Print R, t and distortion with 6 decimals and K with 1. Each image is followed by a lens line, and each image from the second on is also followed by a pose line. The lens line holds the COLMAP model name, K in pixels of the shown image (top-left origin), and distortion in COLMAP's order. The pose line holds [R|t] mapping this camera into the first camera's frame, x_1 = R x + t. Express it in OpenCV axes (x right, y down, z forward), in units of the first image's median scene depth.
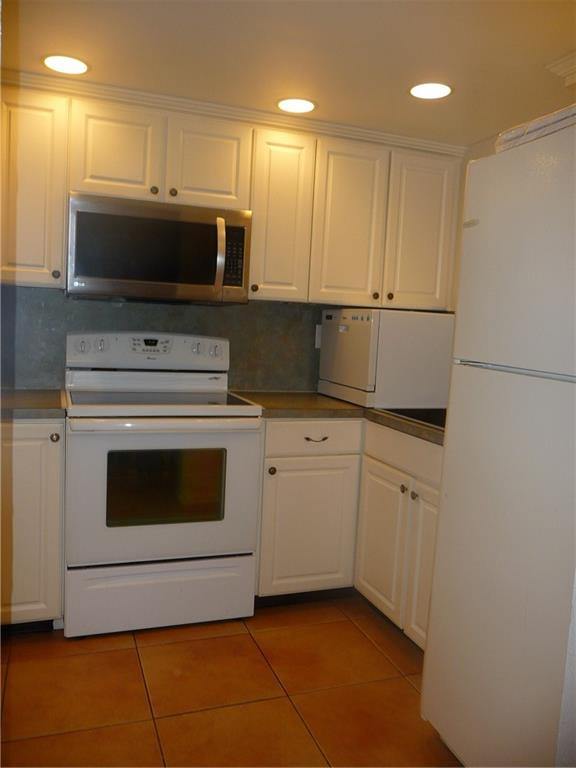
lens RADIAL K [[648.0, 0, 286.1], [0, 648.0, 386.5], [0, 0, 1]] dist [0.003167, 0.037628]
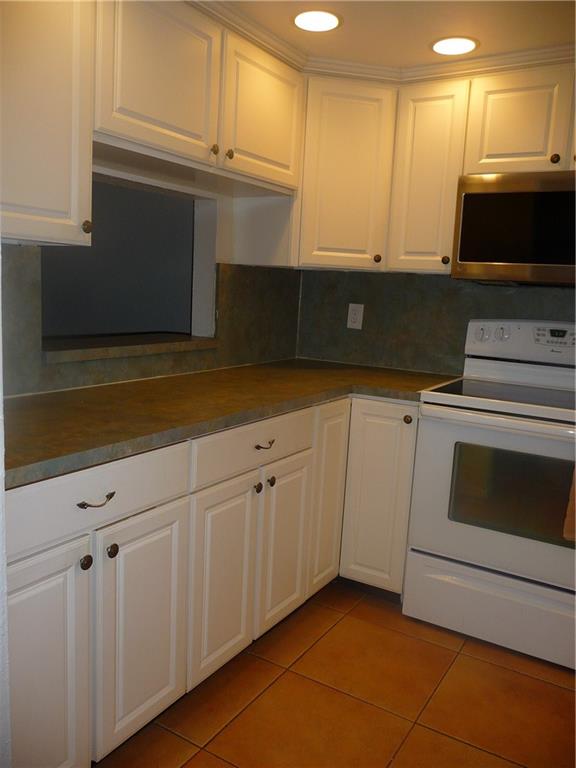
lens RADIAL K [[648.0, 0, 290.0], [0, 648.0, 385.4], [0, 0, 1]] dist [0.003167, 0.037628]
pose [[0.646668, 0.098834, -0.756342, 0.260970], [-0.094431, 0.994315, 0.049192, -0.007008], [0.756904, 0.039611, 0.652325, 0.165519]]
